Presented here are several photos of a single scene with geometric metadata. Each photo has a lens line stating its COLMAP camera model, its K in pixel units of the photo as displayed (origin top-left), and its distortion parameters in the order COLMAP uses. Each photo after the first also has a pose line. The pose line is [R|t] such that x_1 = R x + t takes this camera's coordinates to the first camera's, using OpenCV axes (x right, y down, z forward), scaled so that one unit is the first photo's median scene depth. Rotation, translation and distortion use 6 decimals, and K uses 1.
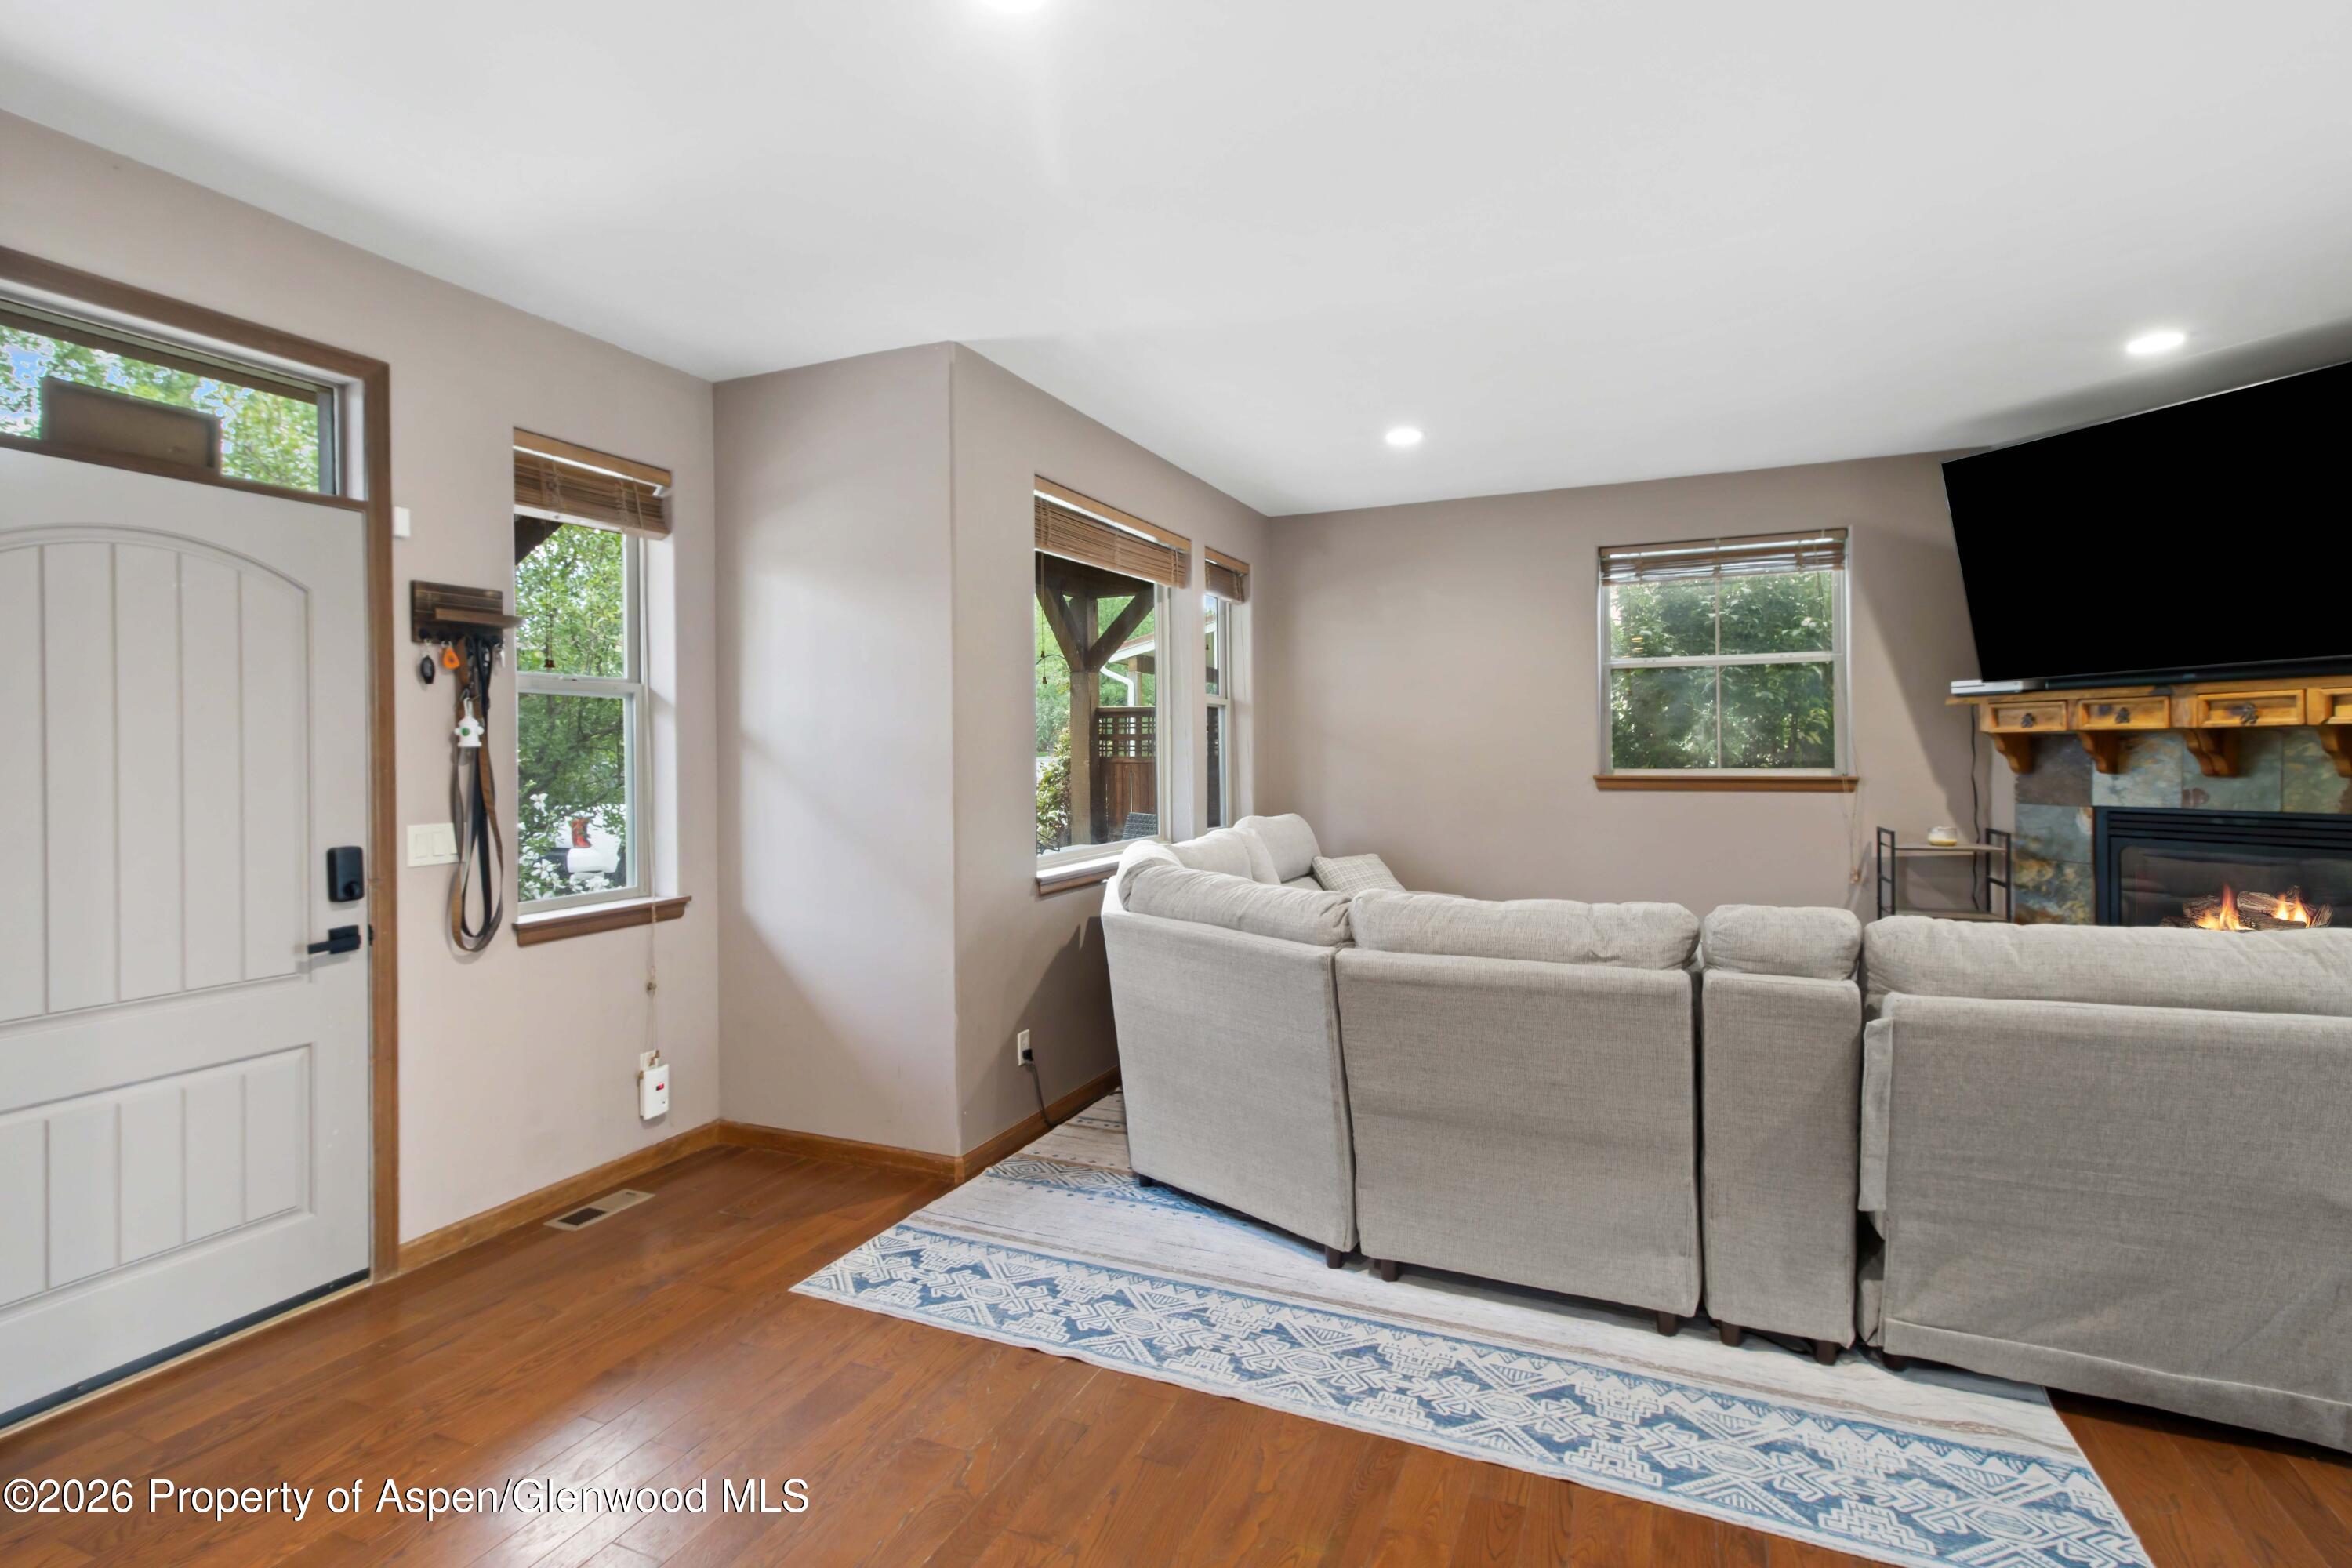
lens RADIAL K [[1107.0, 0, 1167.0], [0, 1107.0, 728.7], [0, 0, 1]] dist [0.001298, 0.000248]
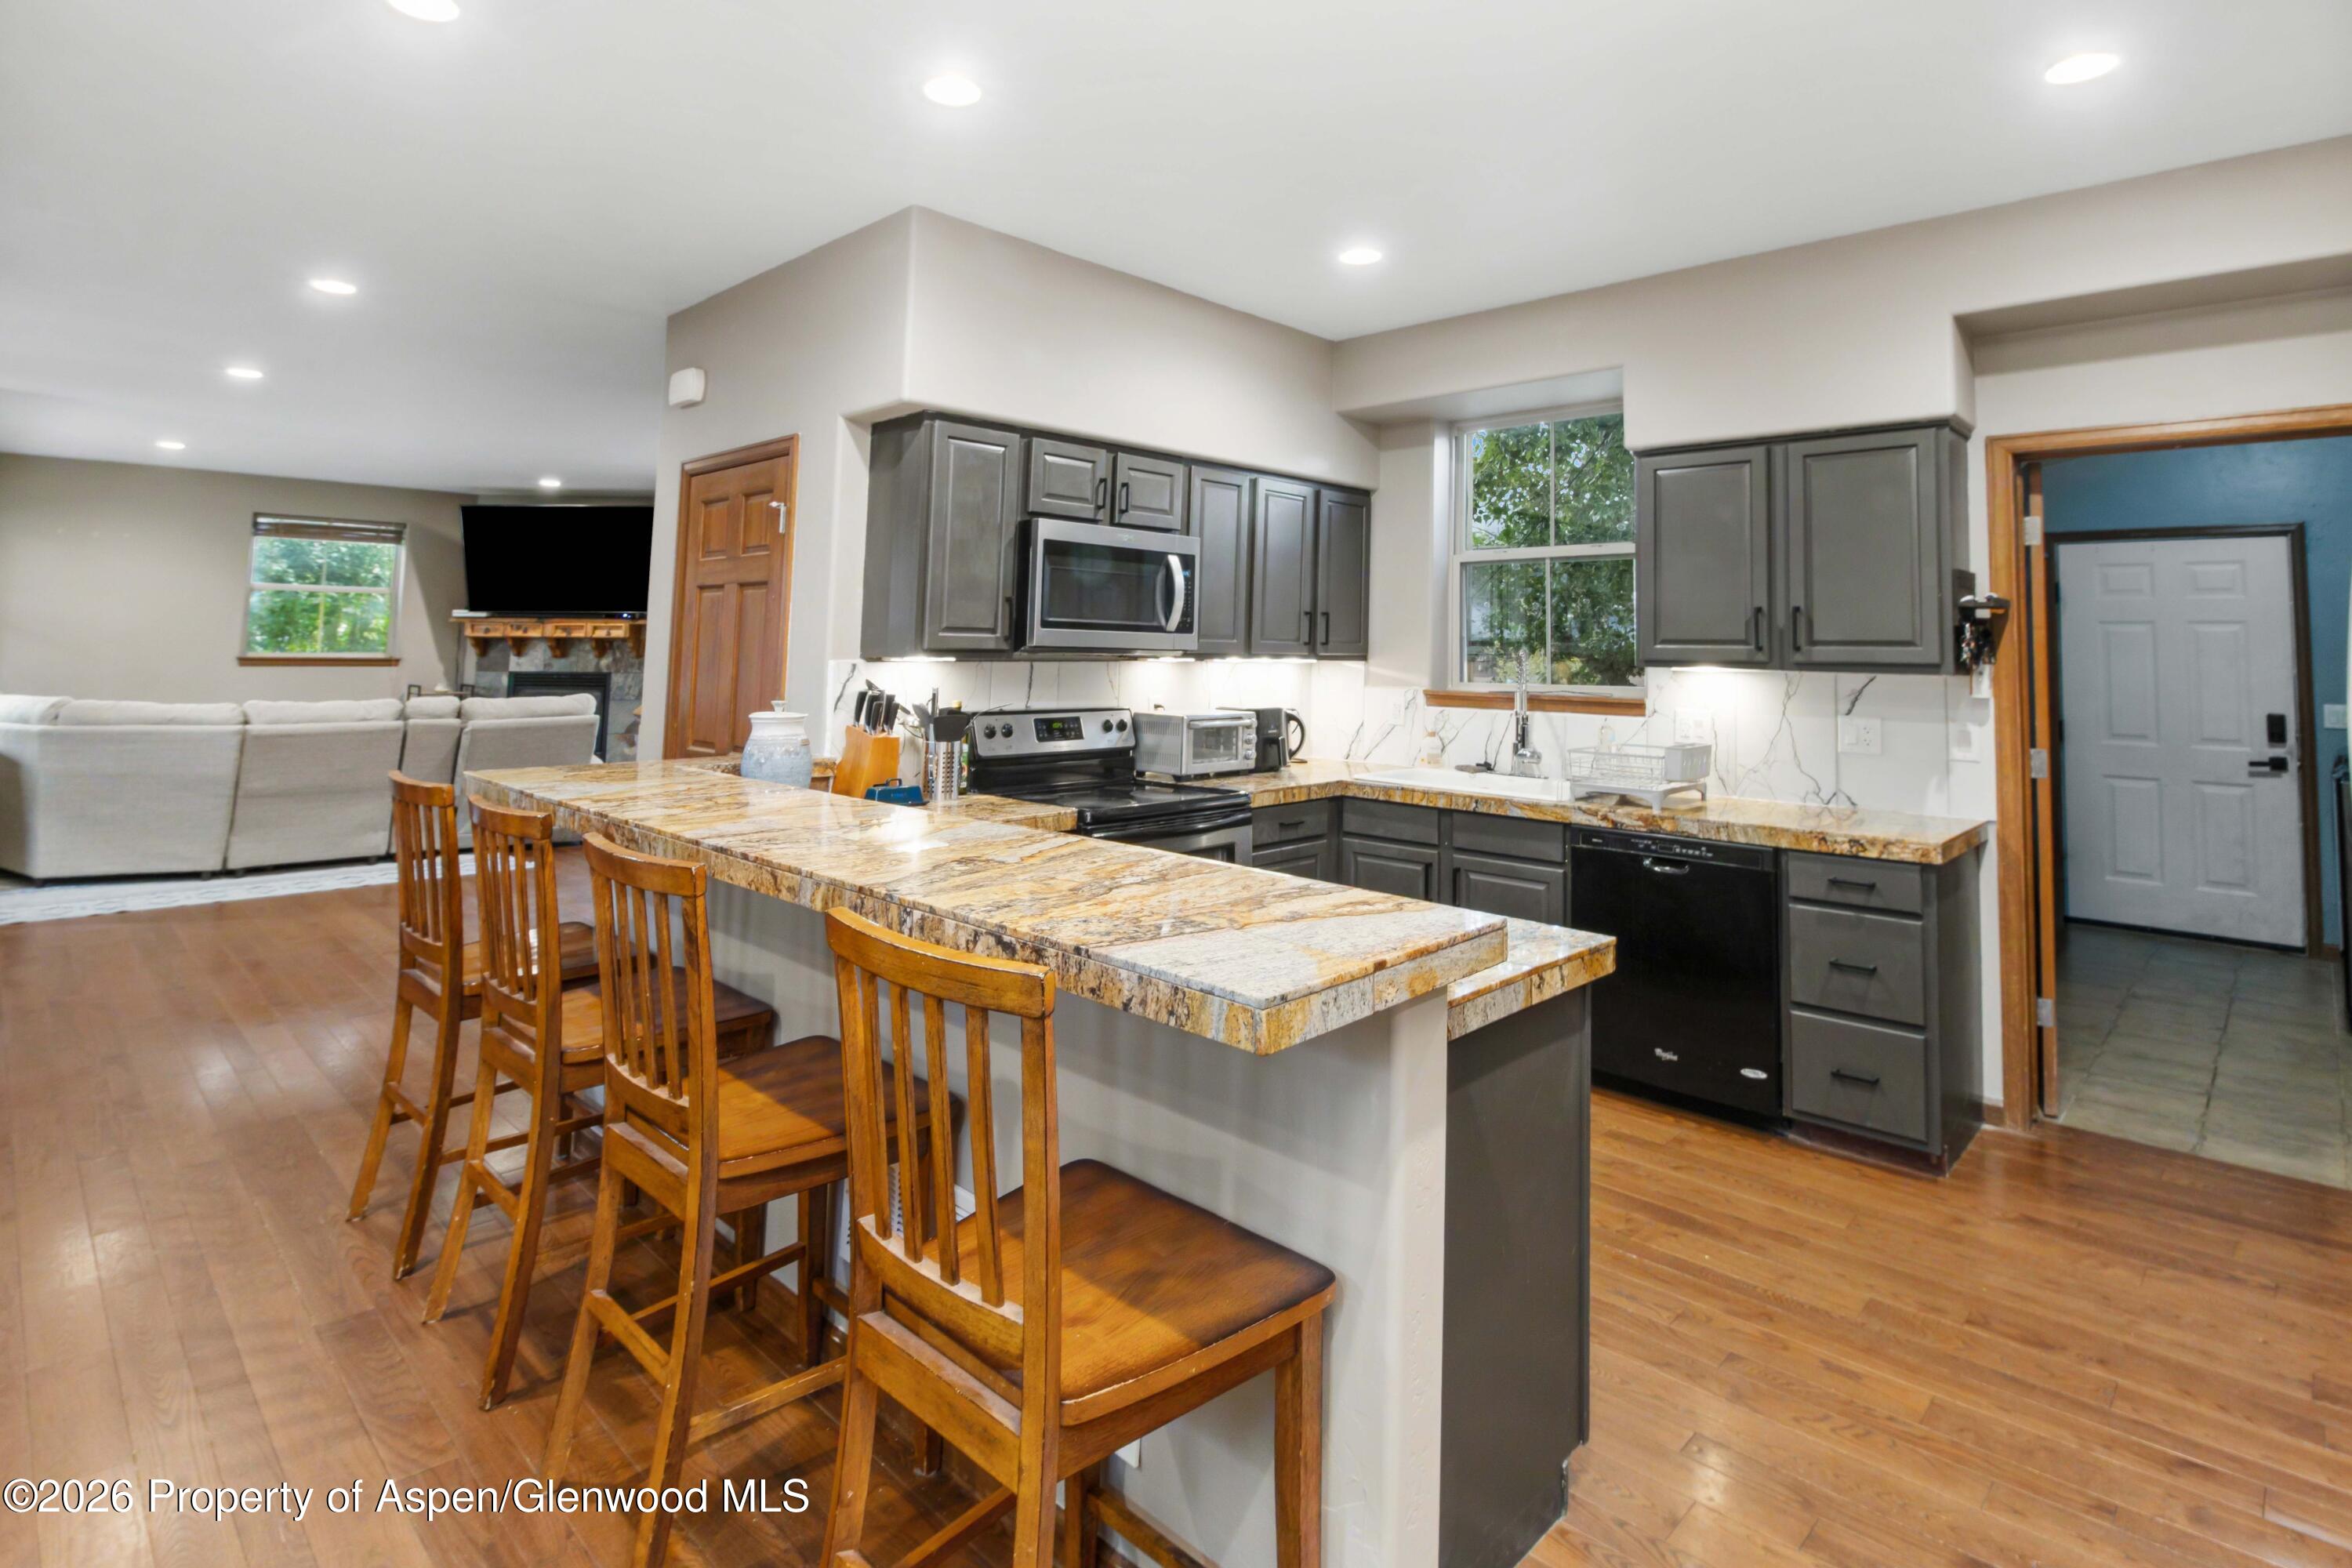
lens RADIAL K [[1208.8, 0, 1170.0], [0, 1208.8, 558.6], [0, 0, 1]] dist [-0.001218, -0.000201]
pose [[0.332979, 0.086045, 0.939000, -1.016915], [-0.038477, 0.996238, -0.077646, -0.017097], [-0.942149, -0.010276, 0.335037, -1.054665]]
